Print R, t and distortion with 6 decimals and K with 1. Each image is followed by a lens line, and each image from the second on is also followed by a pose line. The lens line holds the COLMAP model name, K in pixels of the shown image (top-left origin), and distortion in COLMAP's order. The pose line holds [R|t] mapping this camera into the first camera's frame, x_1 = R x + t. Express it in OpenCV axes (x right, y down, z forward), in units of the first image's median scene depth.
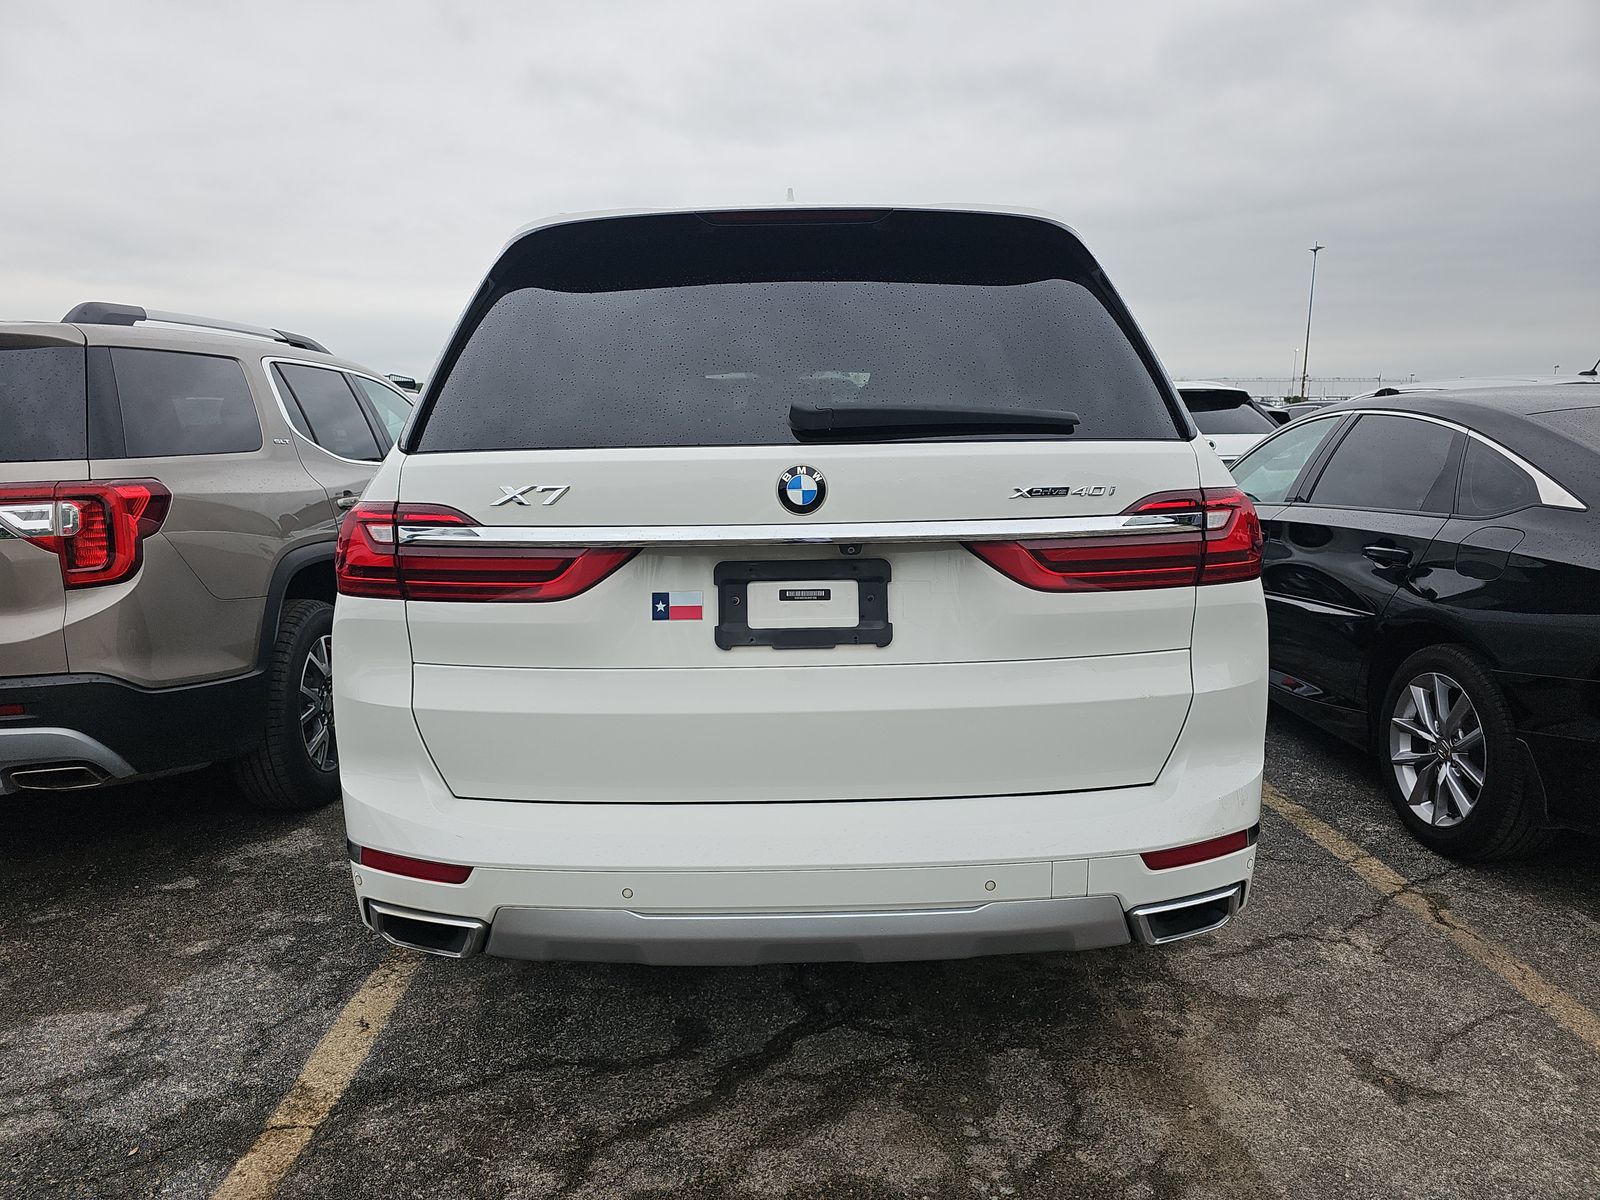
lens RADIAL K [[1089.8, 0, 800.0], [0, 1089.8, 600.0], [0, 0, 1]] dist [0.003013, 0.001356]
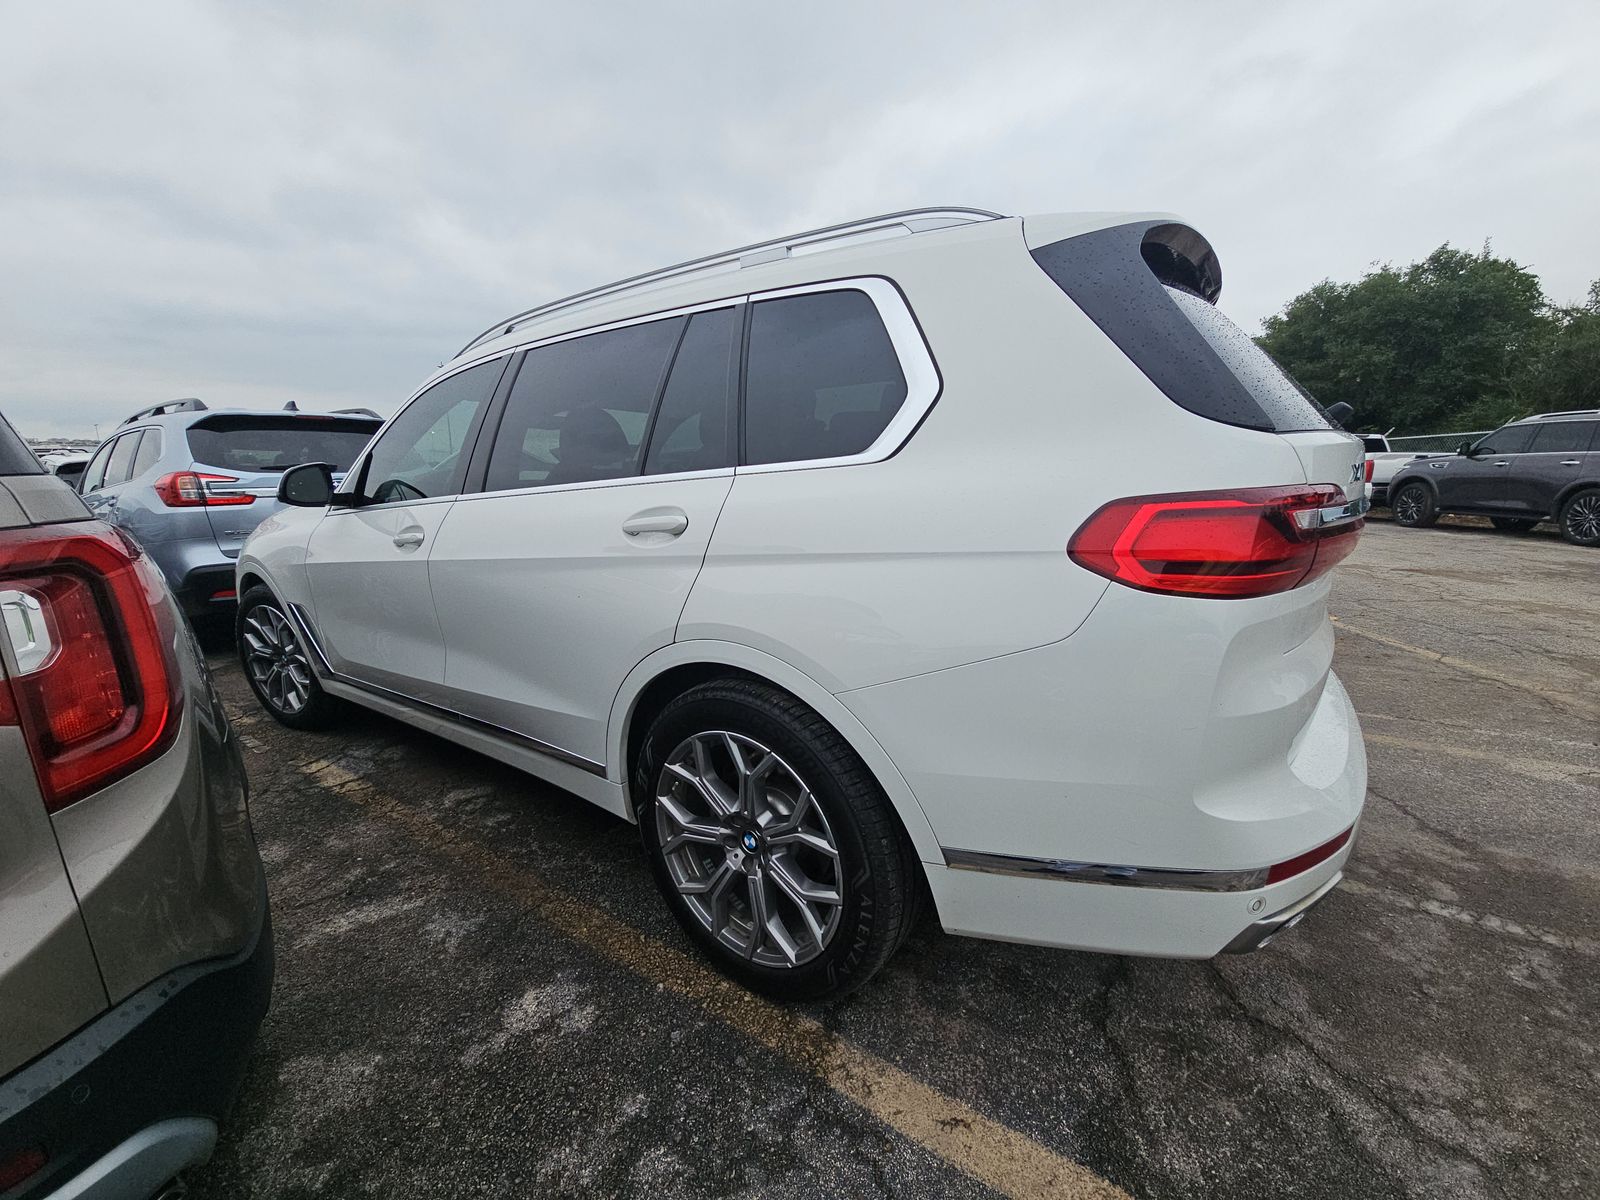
lens RADIAL K [[656.6, 0, 800.0], [0, 656.6, 600.0], [0, 0, 1]] dist [0.017214, -0.014231]
pose [[0.584737, -0.163066, 0.794665, -0.783399], [0.142593, 0.984997, 0.097198, -0.078415], [-0.798592, 0.056478, 0.599217, 0.734858]]
